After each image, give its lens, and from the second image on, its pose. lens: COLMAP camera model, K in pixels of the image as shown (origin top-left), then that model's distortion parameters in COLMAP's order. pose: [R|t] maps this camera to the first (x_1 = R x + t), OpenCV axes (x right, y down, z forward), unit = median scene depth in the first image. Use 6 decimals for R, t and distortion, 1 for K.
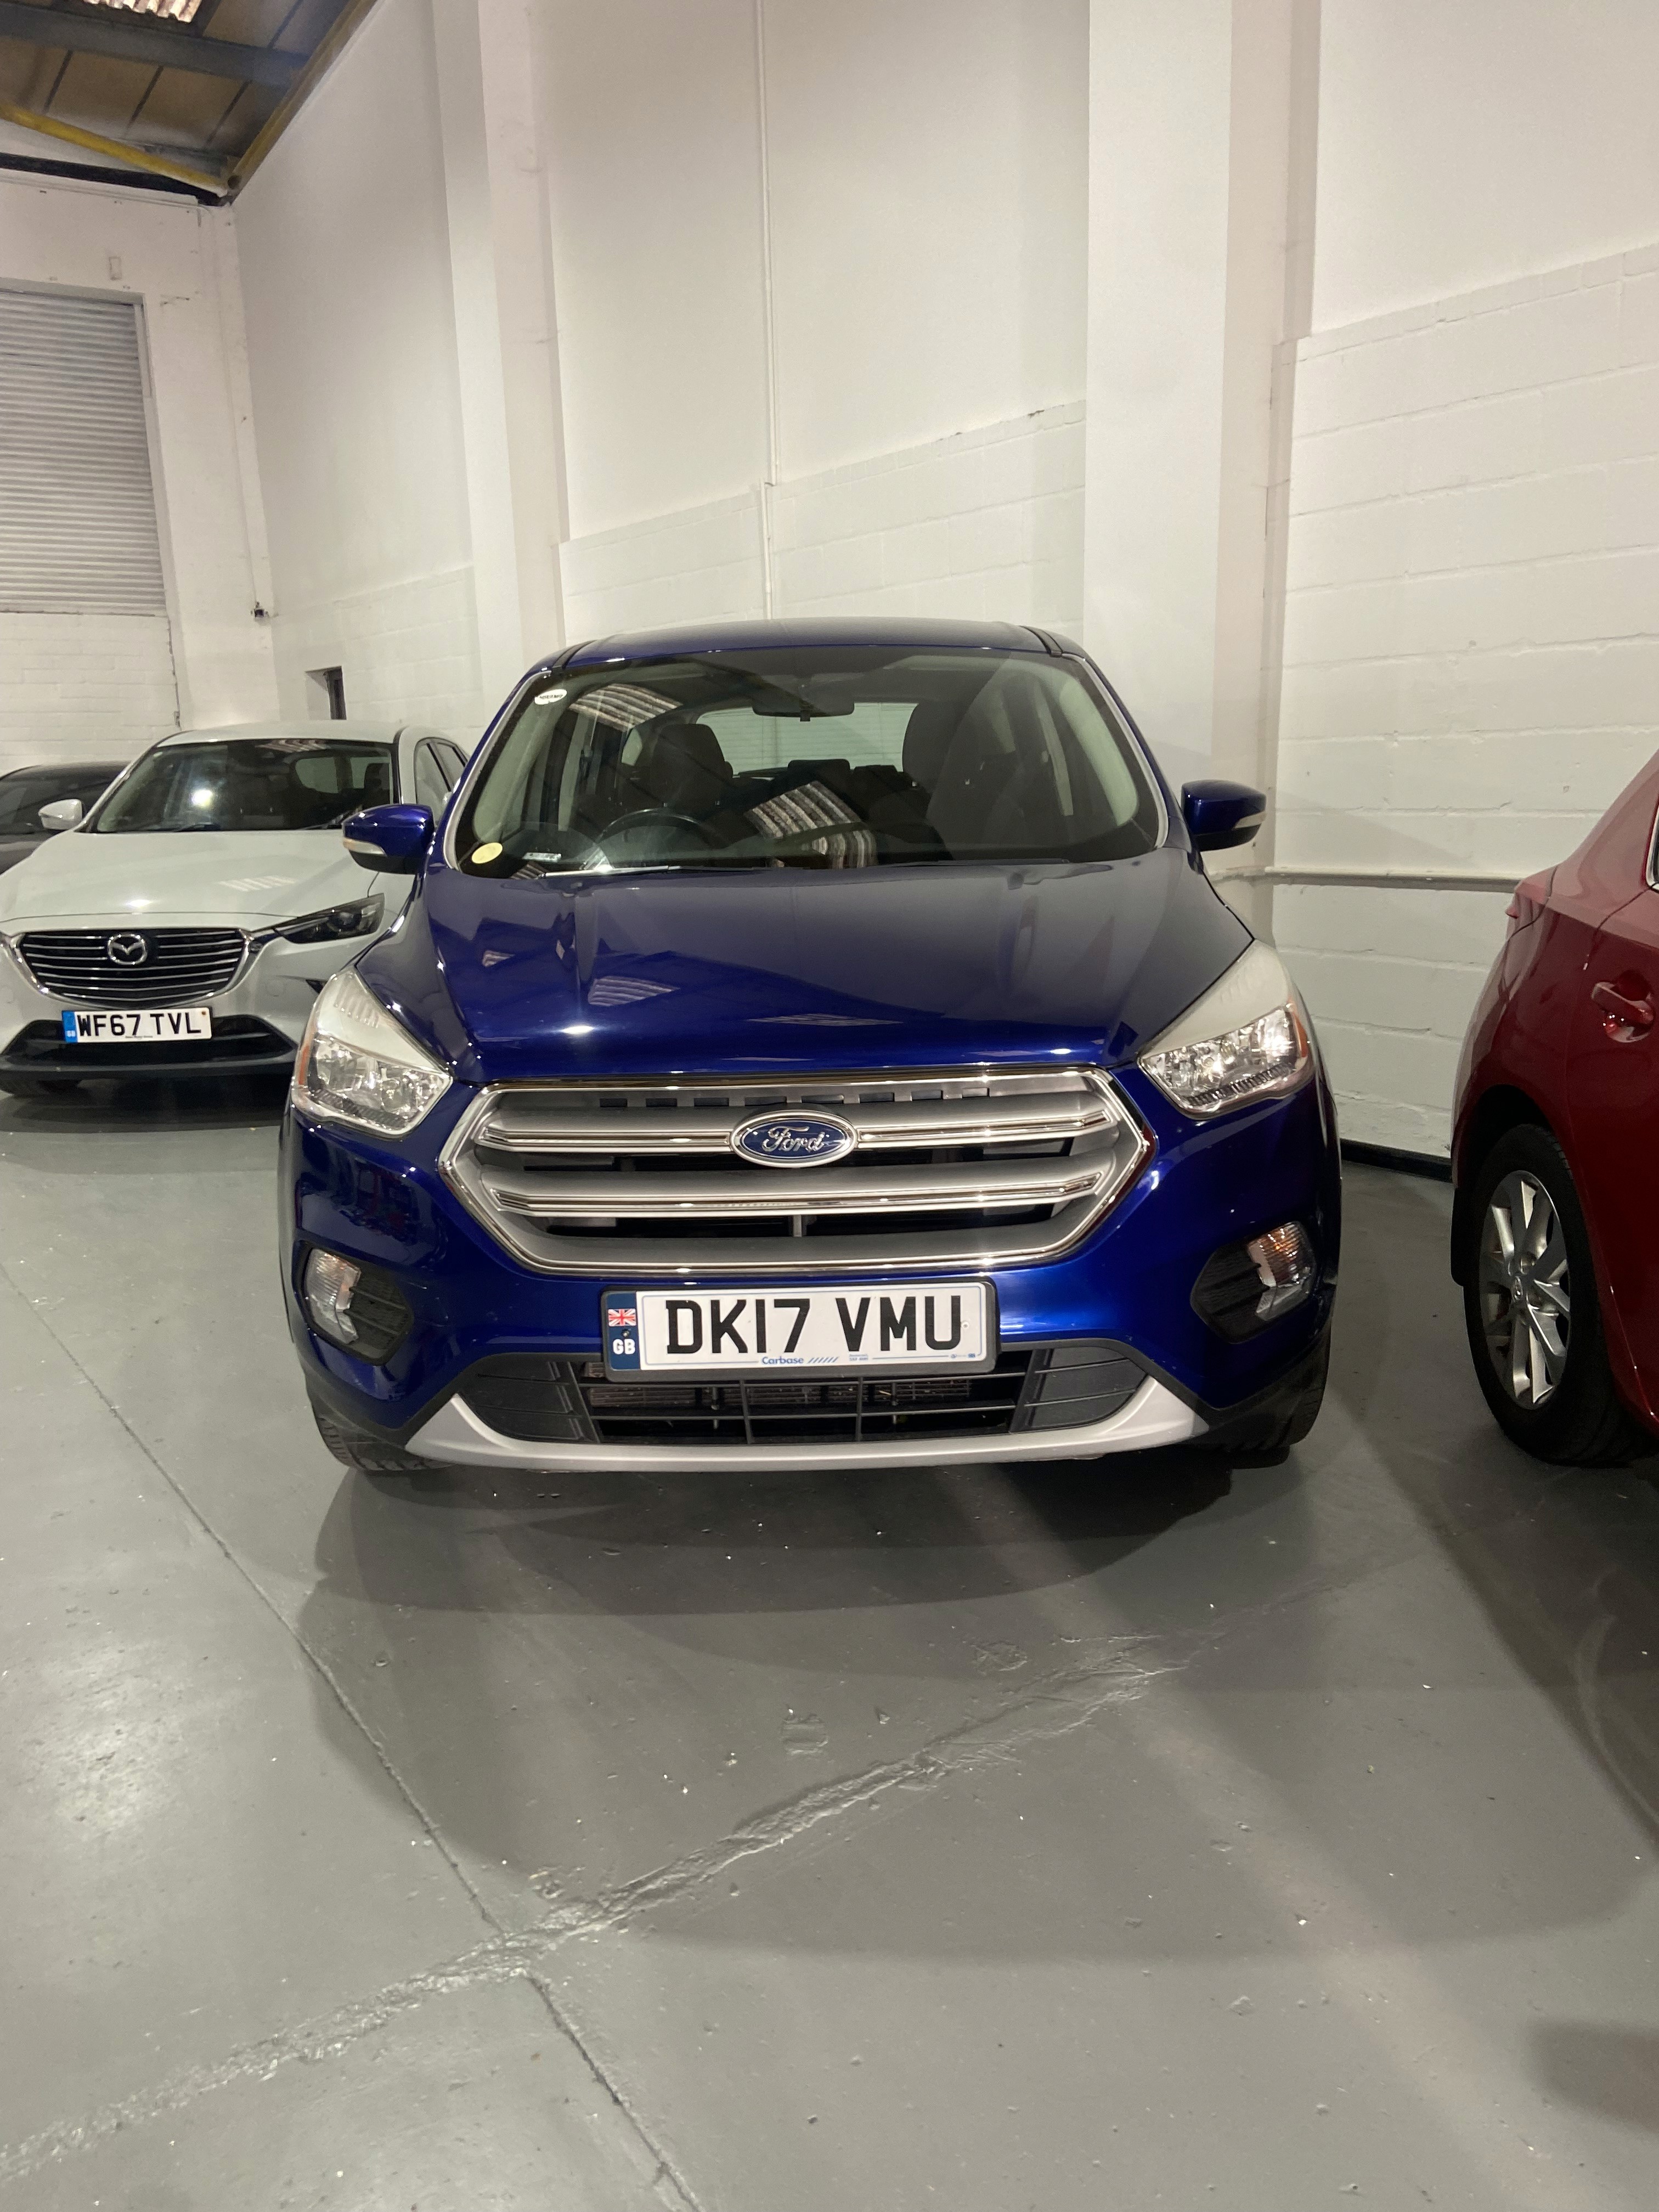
lens RADIAL K [[1664.1, 0, 822.3], [0, 1664.1, 1132.8], [0, 0, 1]] dist [0.128393, -0.166864]
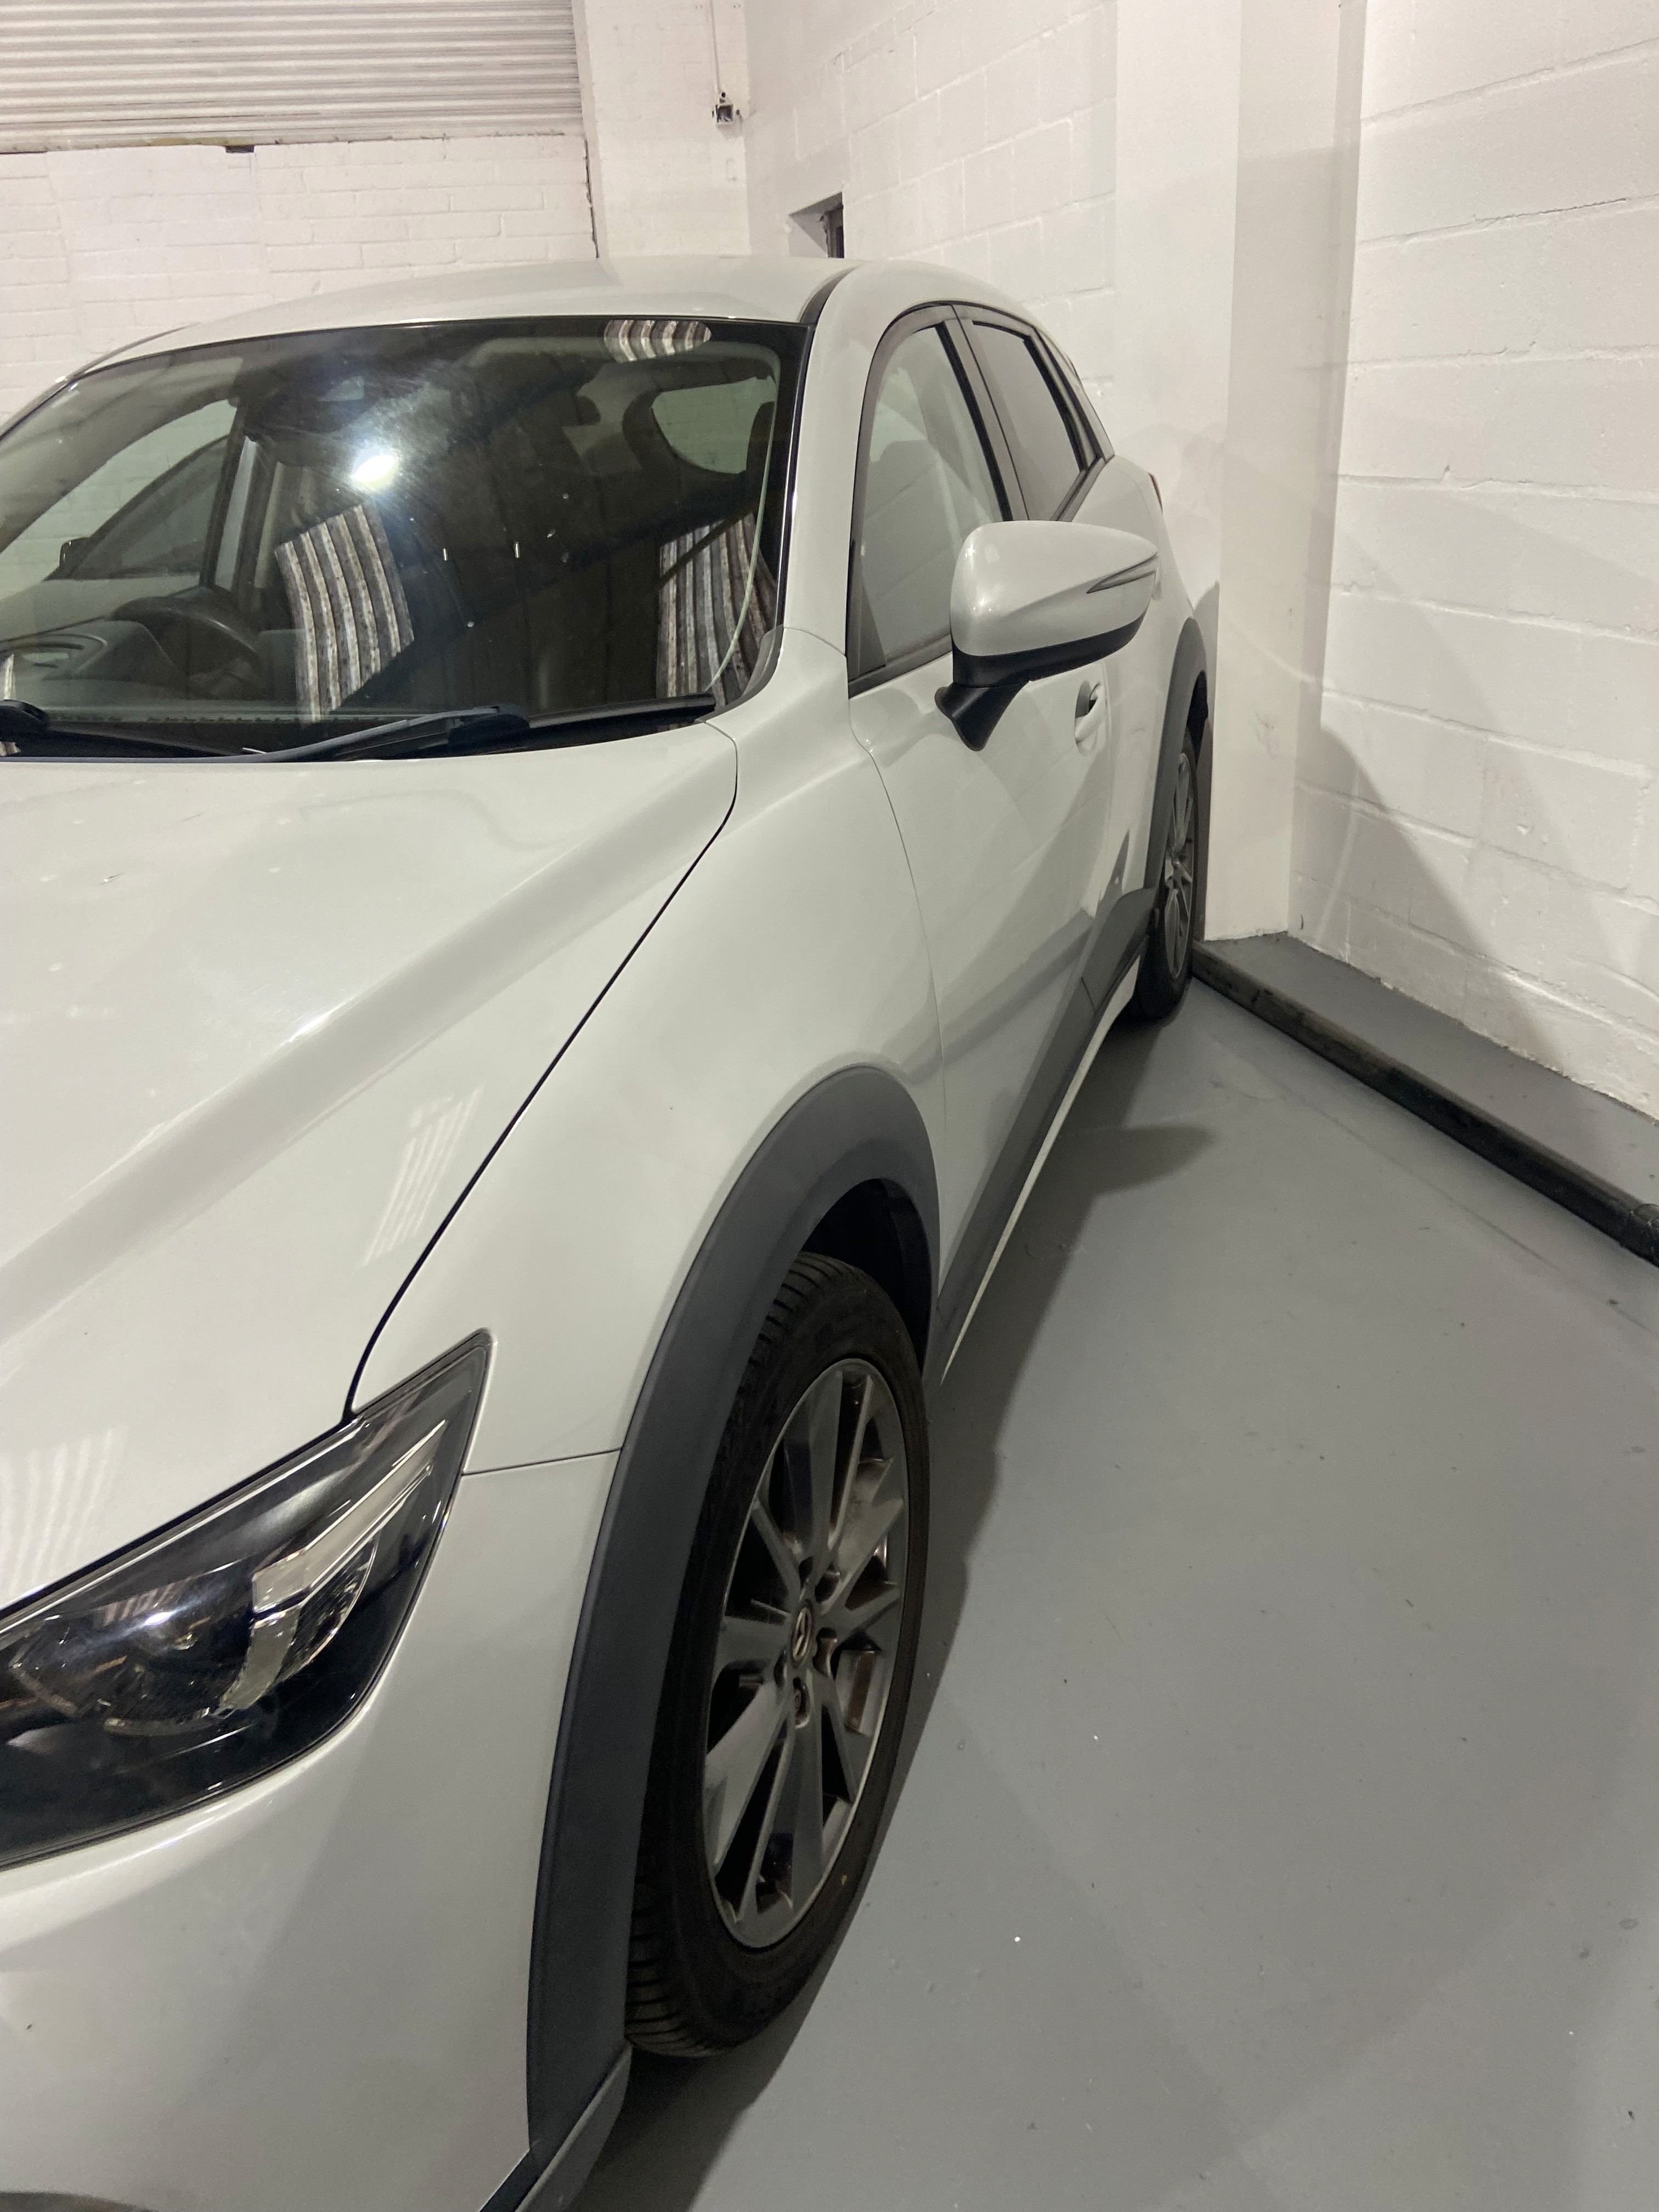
lens RADIAL K [[1634.9, 0, 821.0], [0, 1634.9, 1115.6], [0, 0, 1]] dist [0.130165, -0.157165]
pose [[0.945217, 0.102324, -0.309993, -0.191771], [-0.037577, 0.977397, 0.208045, -0.199606], [0.324274, -0.184999, 0.927697, 0.894306]]
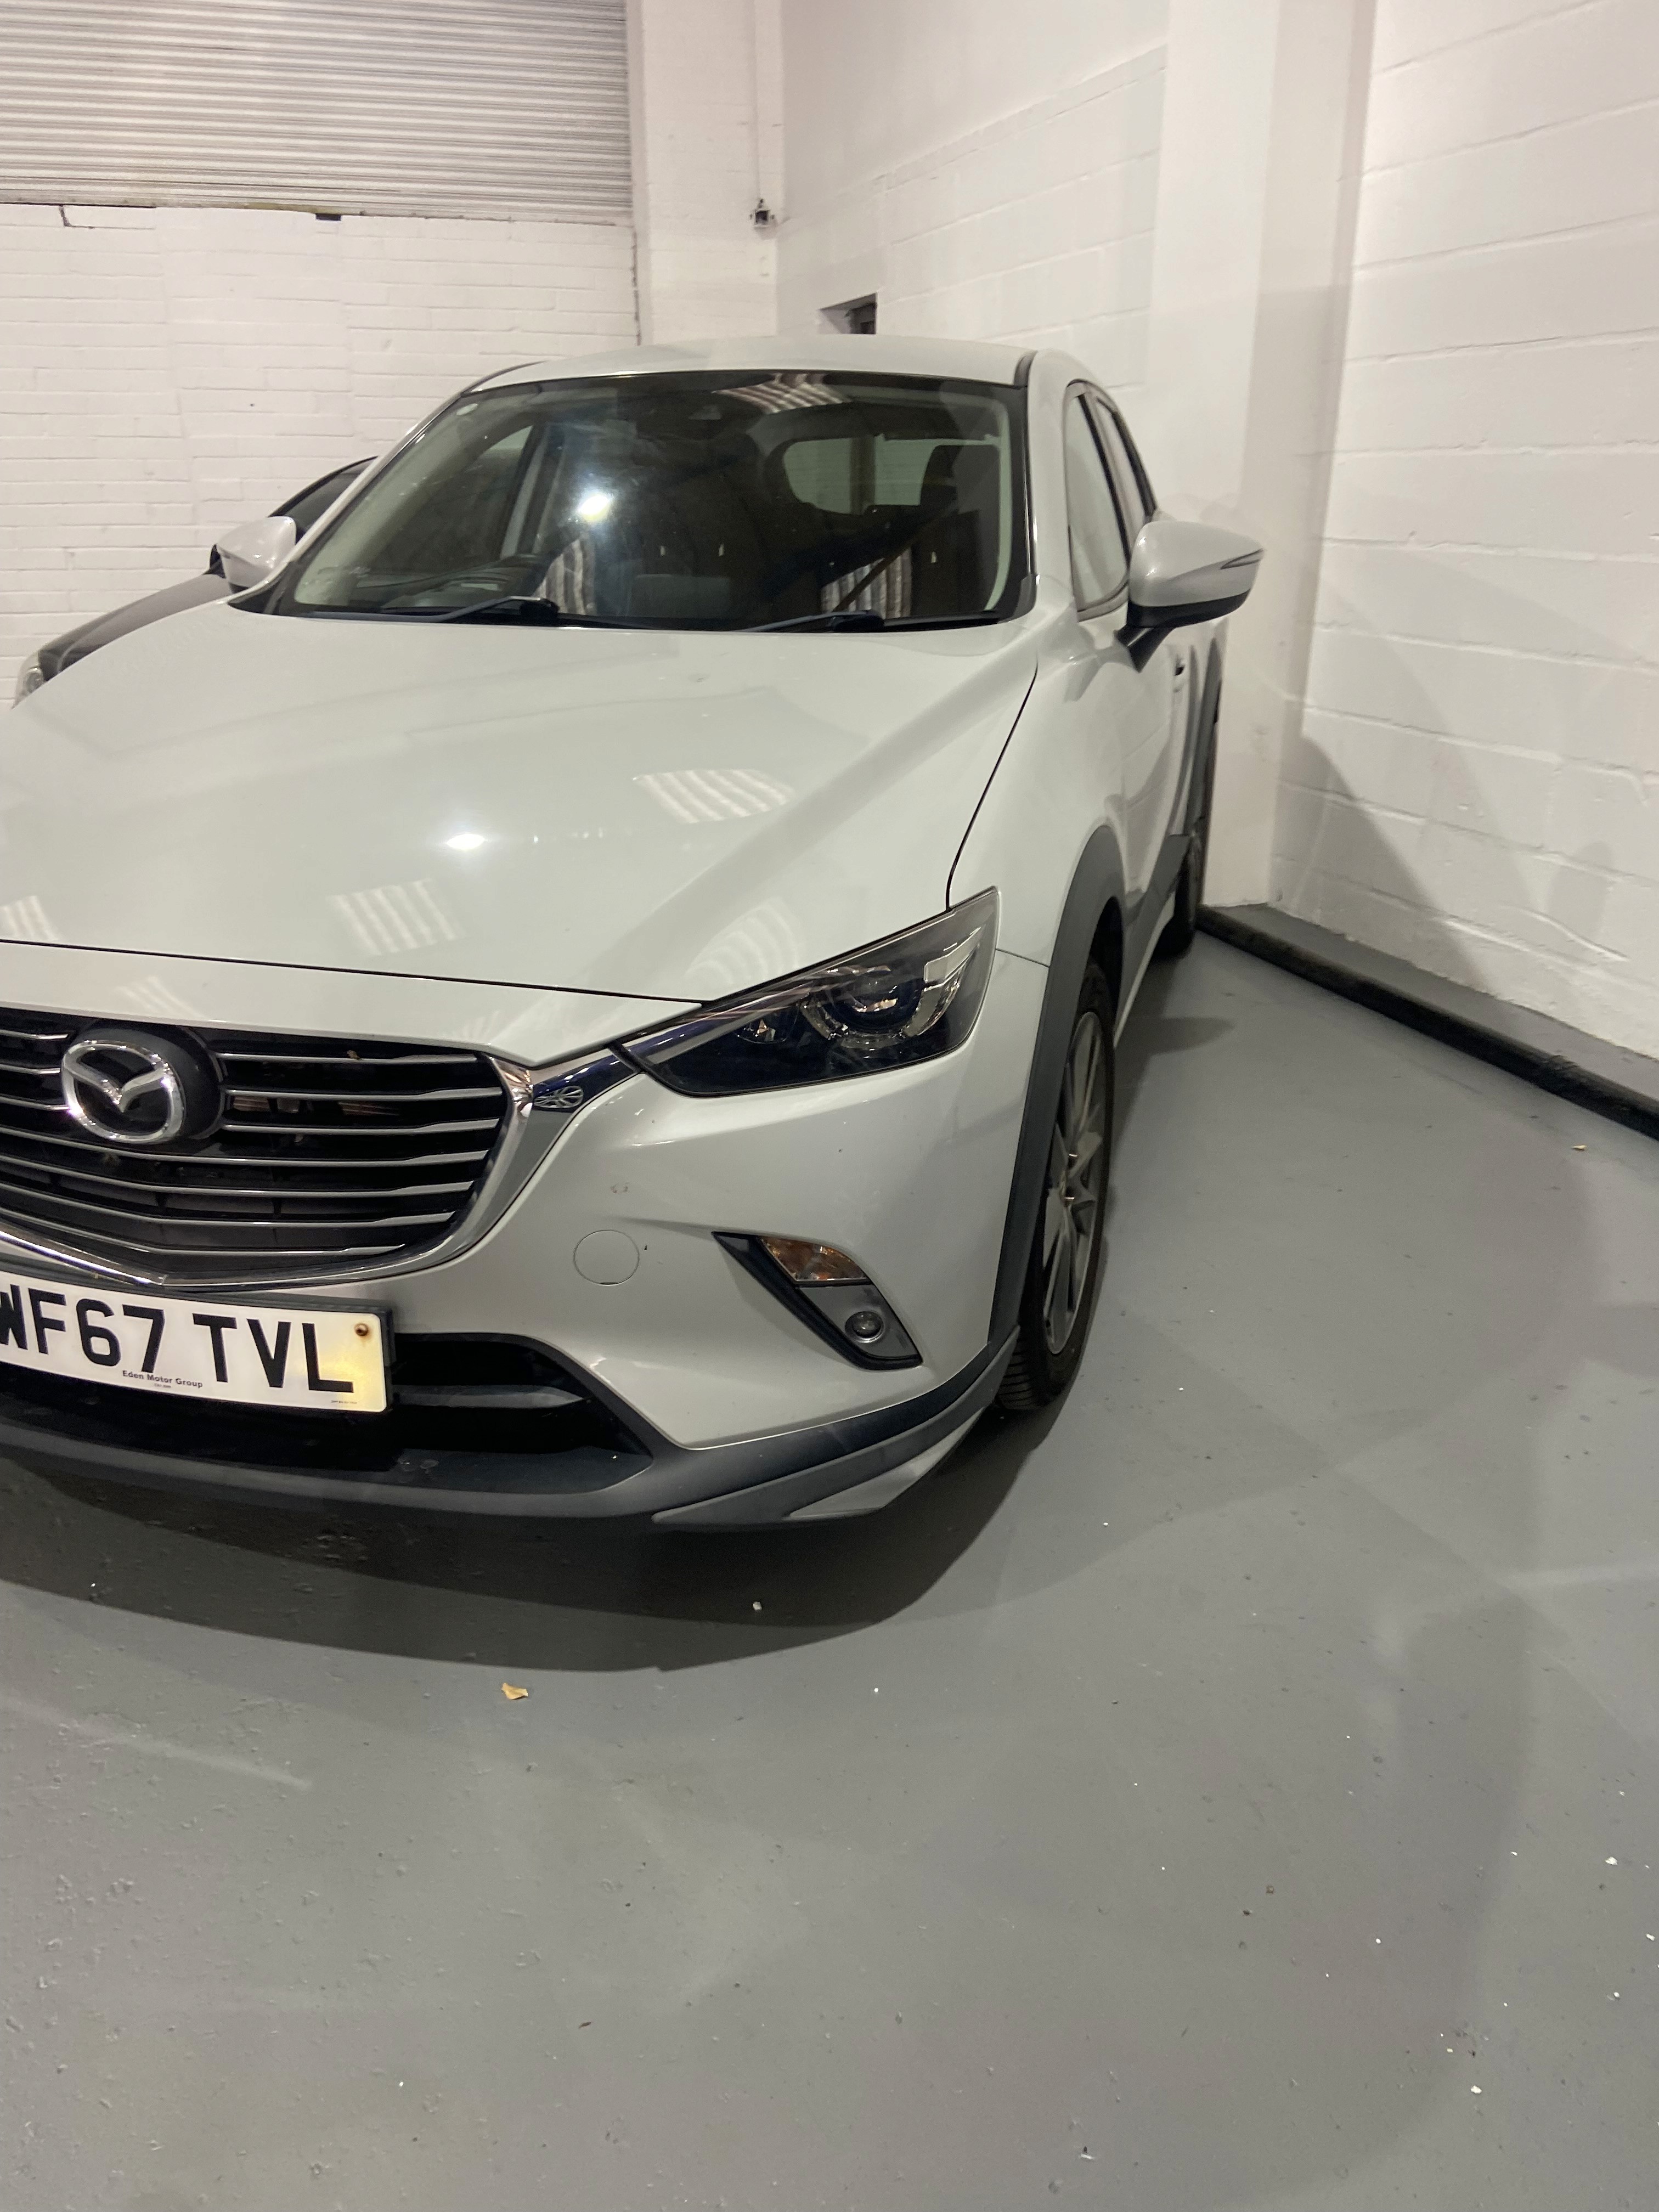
lens RADIAL K [[1634.9, 0, 821.0], [0, 1634.9, 1115.6], [0, 0, 1]] dist [0.130165, -0.157165]
pose [[0.959070, 0.124033, -0.254560, -0.217918], [-0.084667, 0.983448, 0.160192, -0.150647], [0.270215, -0.132083, 0.953697, 0.731320]]
